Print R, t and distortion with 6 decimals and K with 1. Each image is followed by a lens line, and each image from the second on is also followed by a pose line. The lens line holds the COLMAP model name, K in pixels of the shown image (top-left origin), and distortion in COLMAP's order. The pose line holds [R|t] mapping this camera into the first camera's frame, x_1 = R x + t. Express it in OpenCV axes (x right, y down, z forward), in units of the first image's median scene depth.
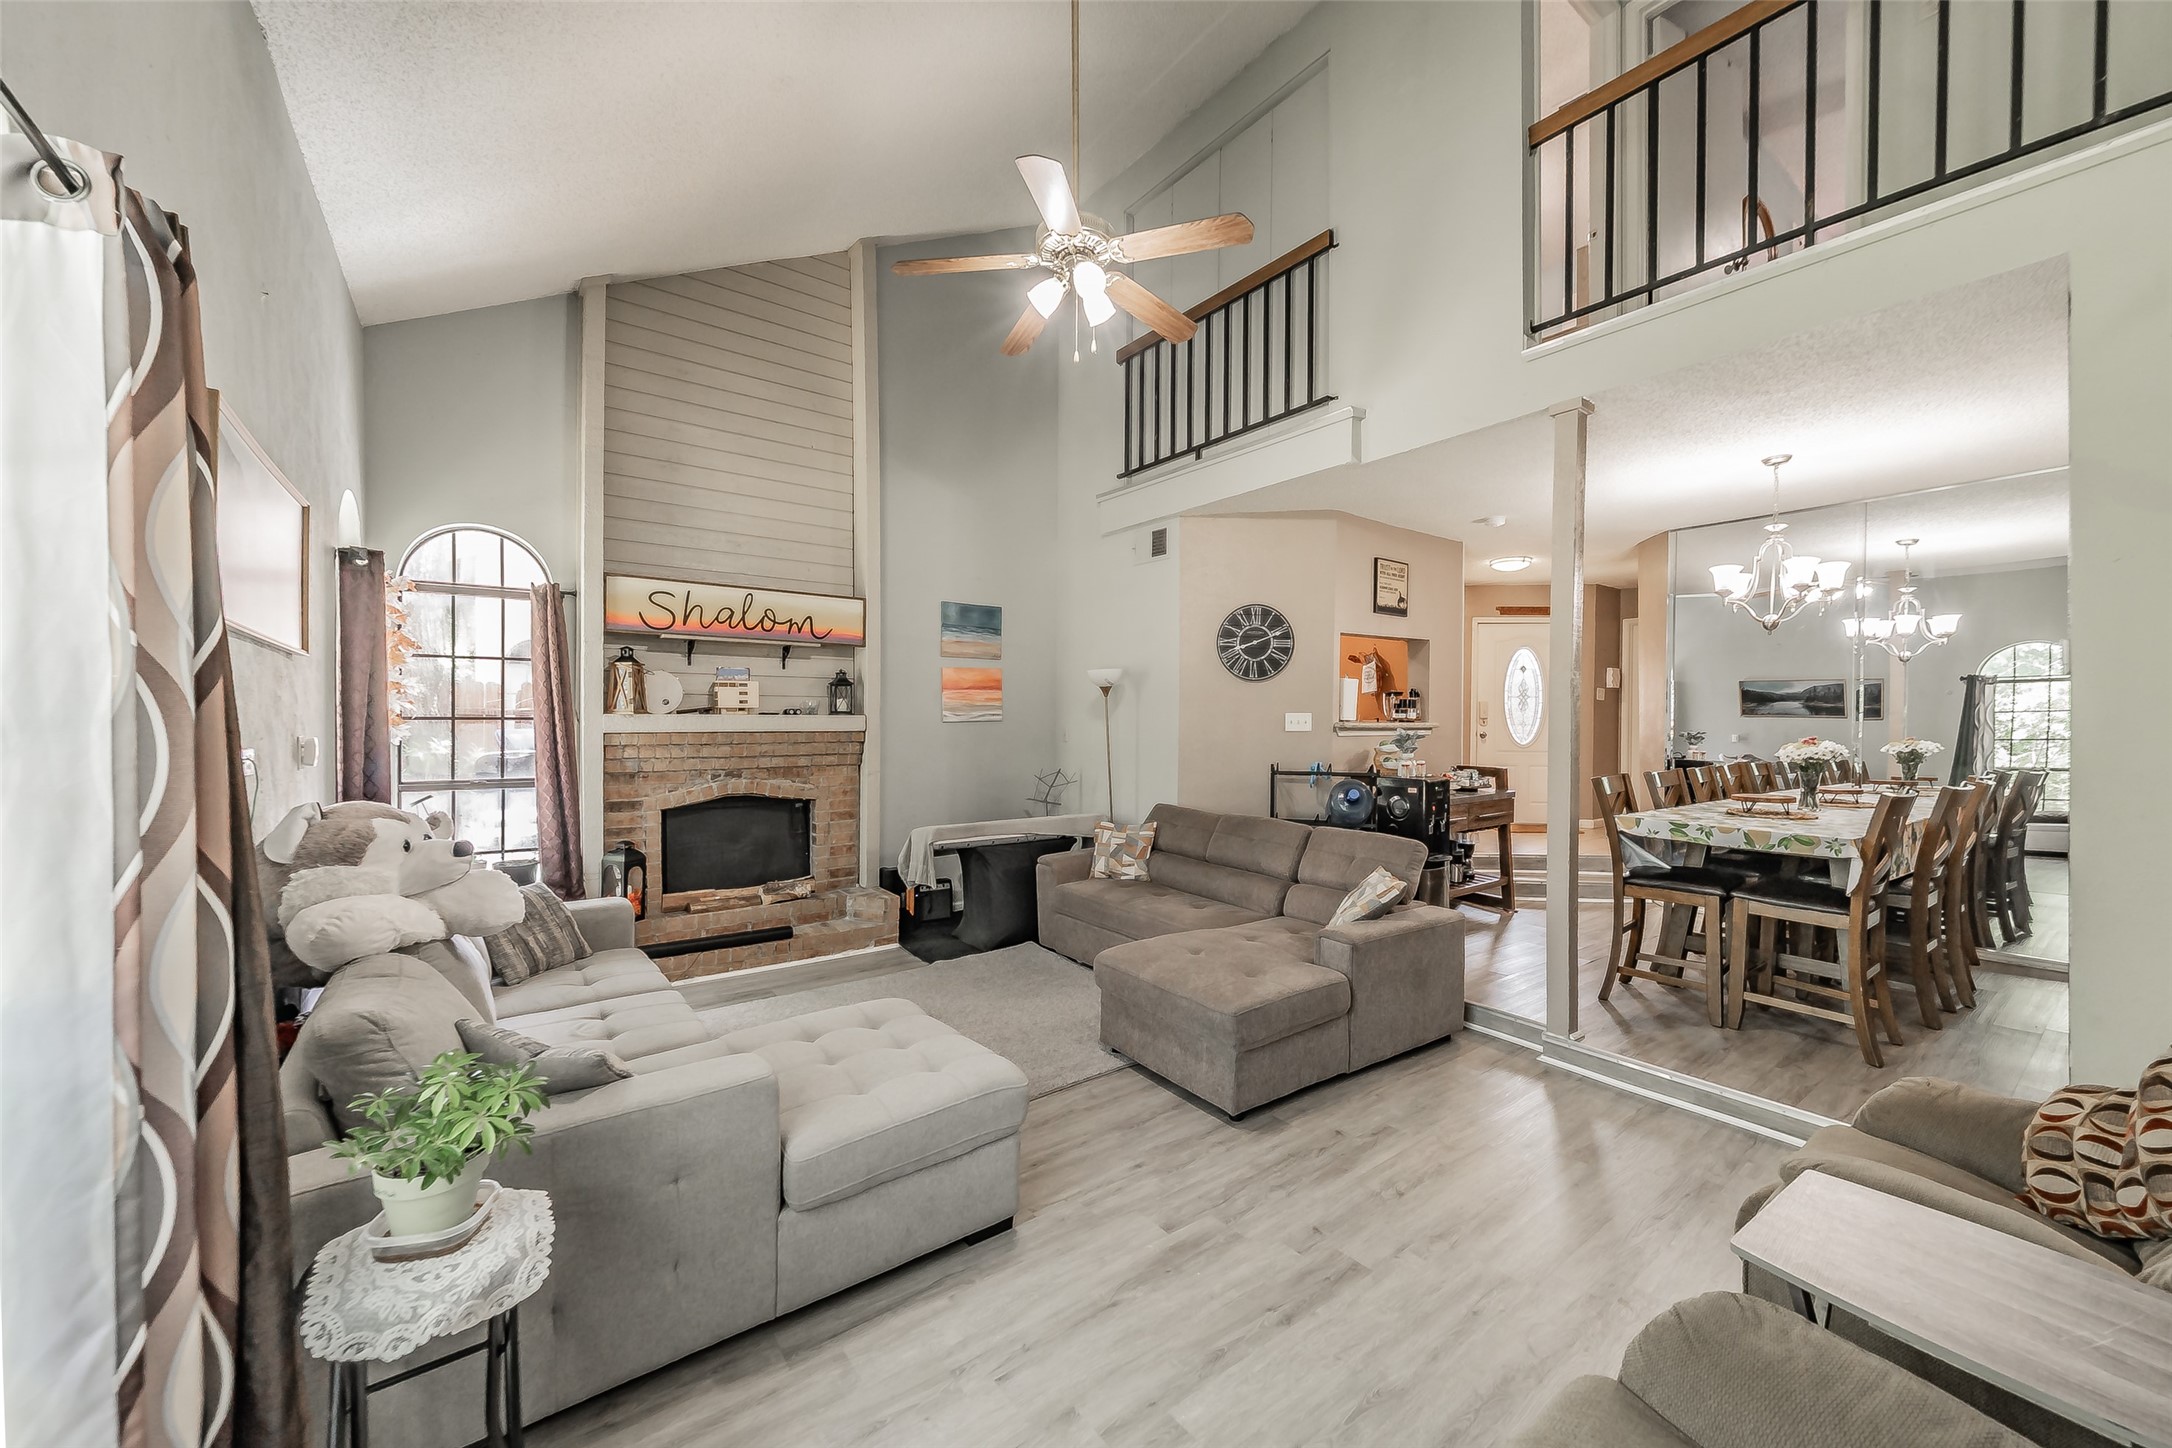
lens RADIAL K [[828.8, 0, 1101.8], [0, 828.8, 729.7], [0, 0, 1]] dist [-0.000524, 0.000049]
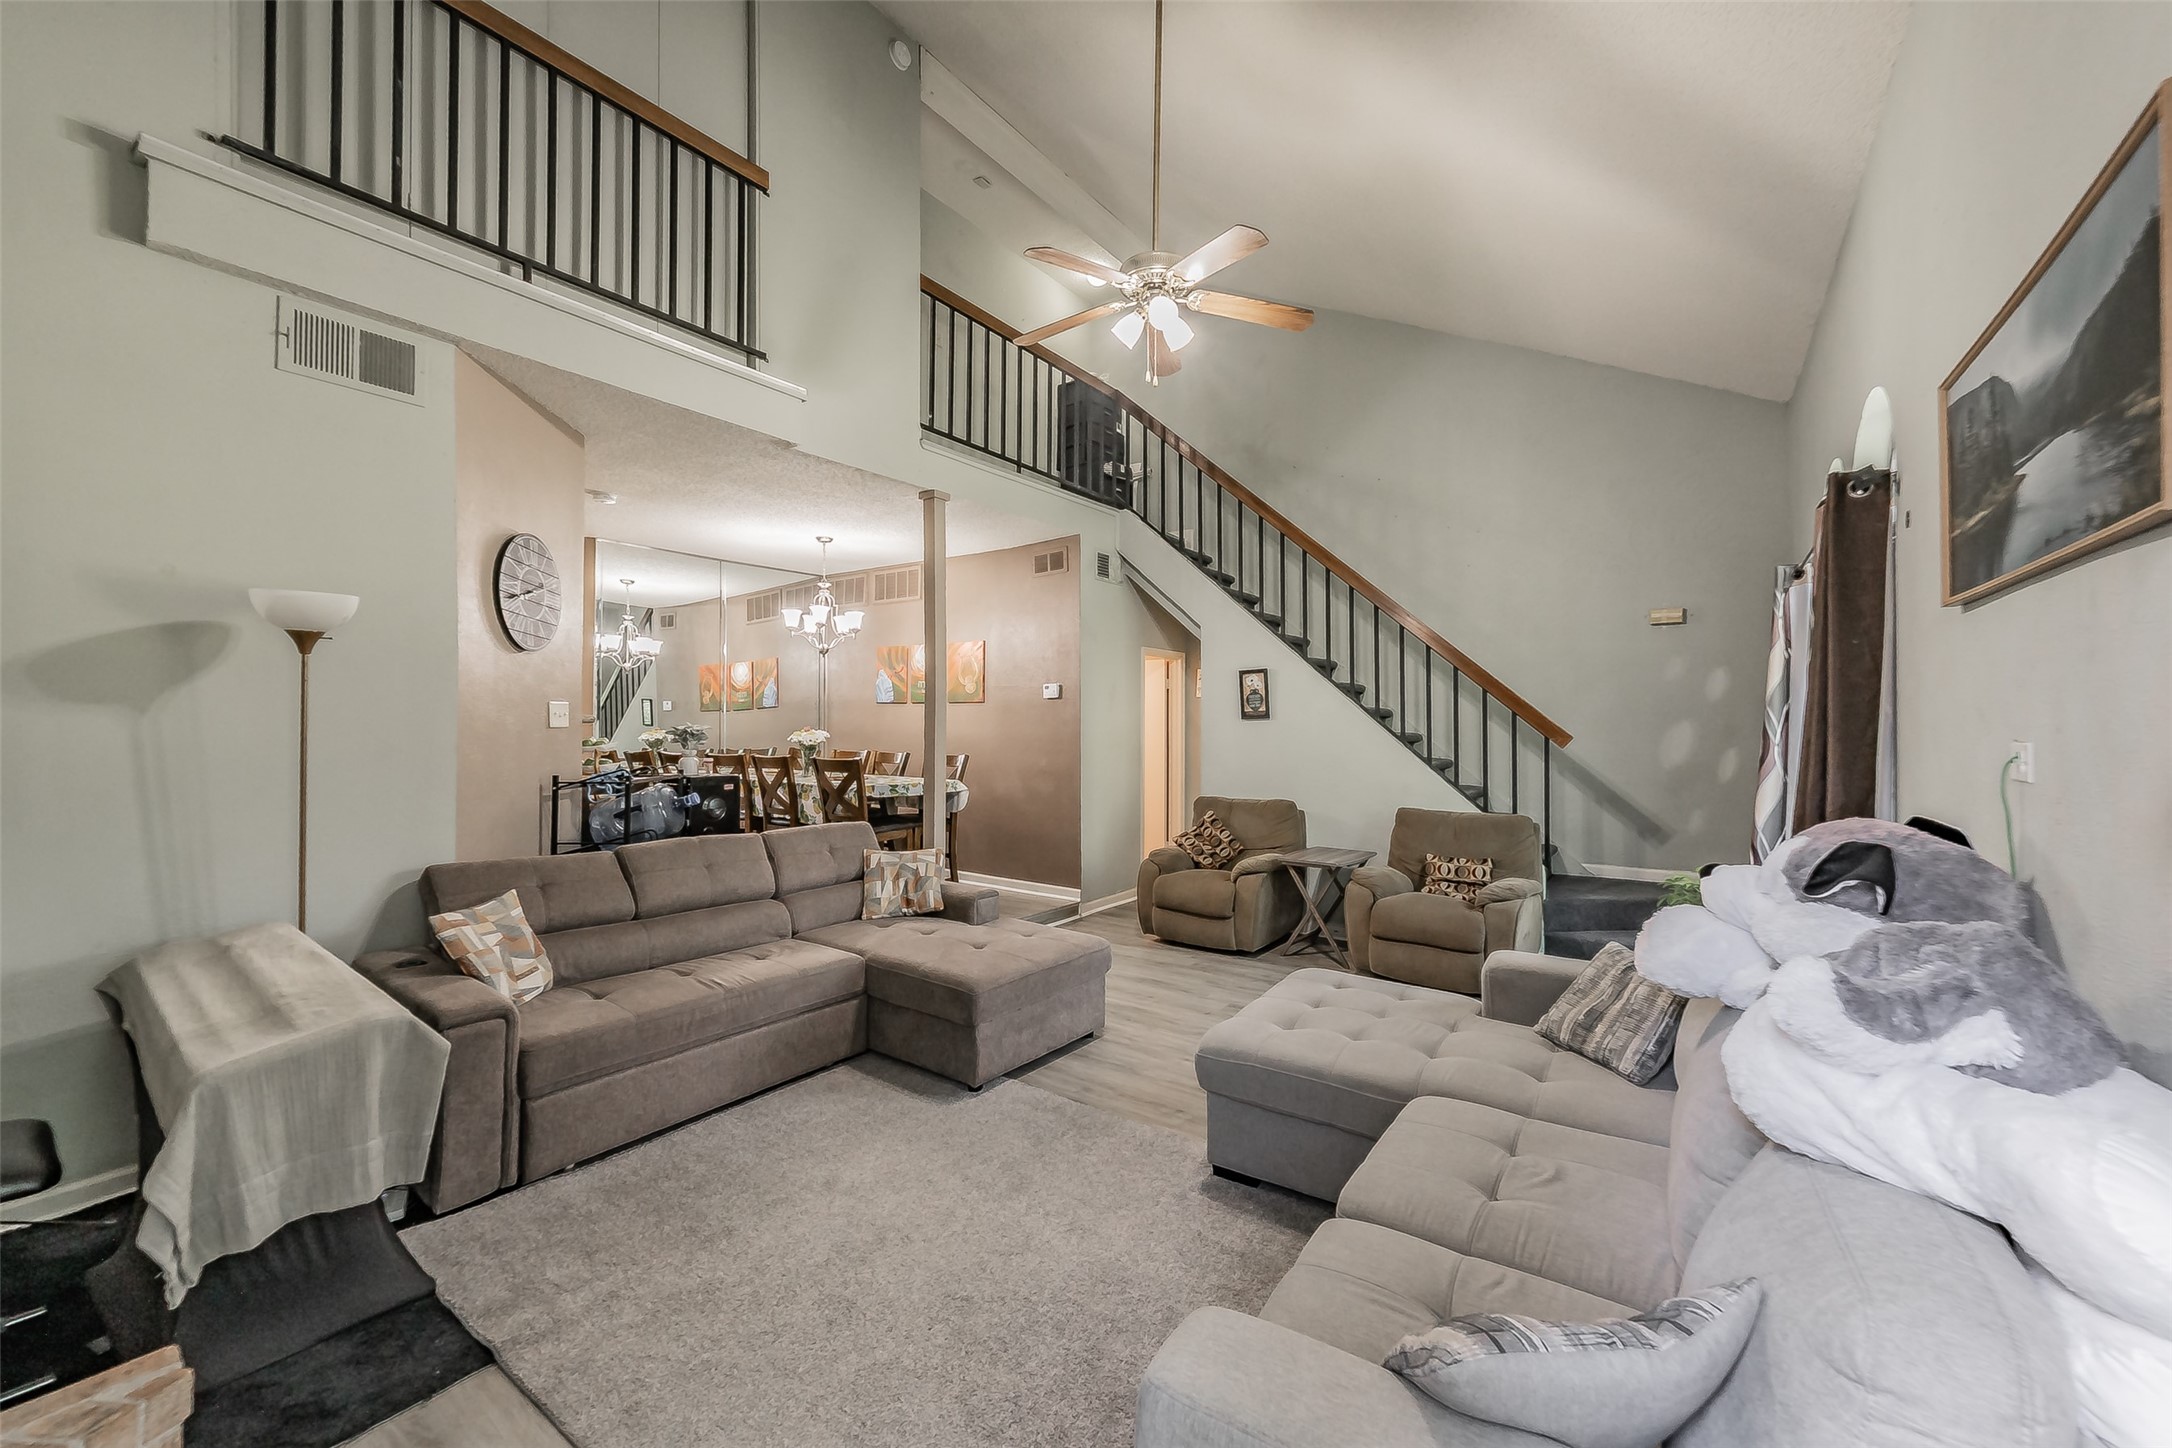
lens RADIAL K [[834.1, 0, 1086.0], [0, 834.1, 724.0], [0, 0, 1]] dist [-0.001865, -0.000094]
pose [[-0.303736, -0.002690, 0.952752, -0.612719], [0.008419, 0.999949, 0.005507, -0.001209], [-0.952719, 0.009694, -0.303698, 0.826771]]
